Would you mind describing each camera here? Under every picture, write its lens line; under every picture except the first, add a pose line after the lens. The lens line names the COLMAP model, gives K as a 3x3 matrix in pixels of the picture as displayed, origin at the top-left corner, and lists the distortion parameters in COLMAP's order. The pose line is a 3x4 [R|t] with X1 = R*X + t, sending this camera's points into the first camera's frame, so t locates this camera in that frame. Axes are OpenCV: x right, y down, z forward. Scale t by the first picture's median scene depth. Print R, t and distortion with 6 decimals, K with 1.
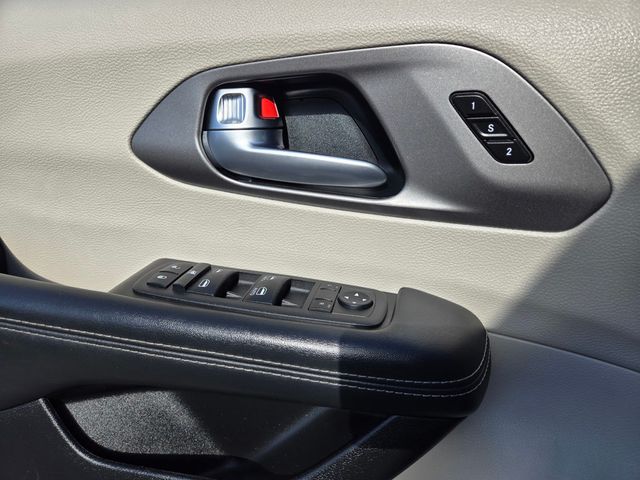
lens RADIAL K [[456.4, 0, 308.9], [0, 456.4, 236.1], [0, 0, 1]] dist [0.054595, -0.004499]
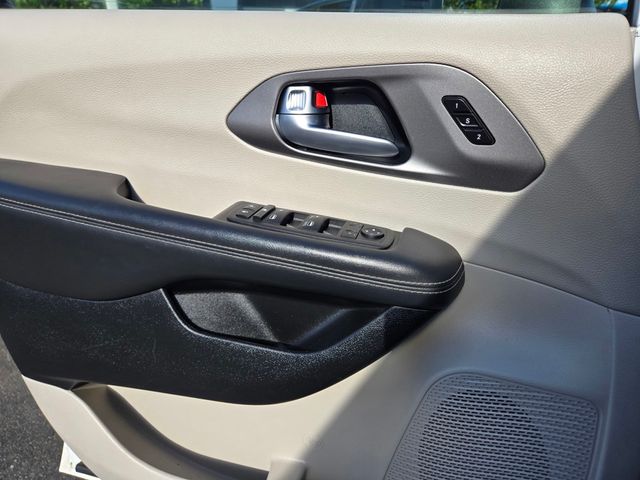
lens RADIAL K [[456.4, 0, 308.9], [0, 456.4, 236.1], [0, 0, 1]] dist [0.054595, -0.004499]
pose [[0.996951, 0.050819, -0.059206, -0.016850], [-0.046553, 0.996365, 0.071344, 0.053652], [0.062617, -0.068370, 0.995693, -0.504318]]
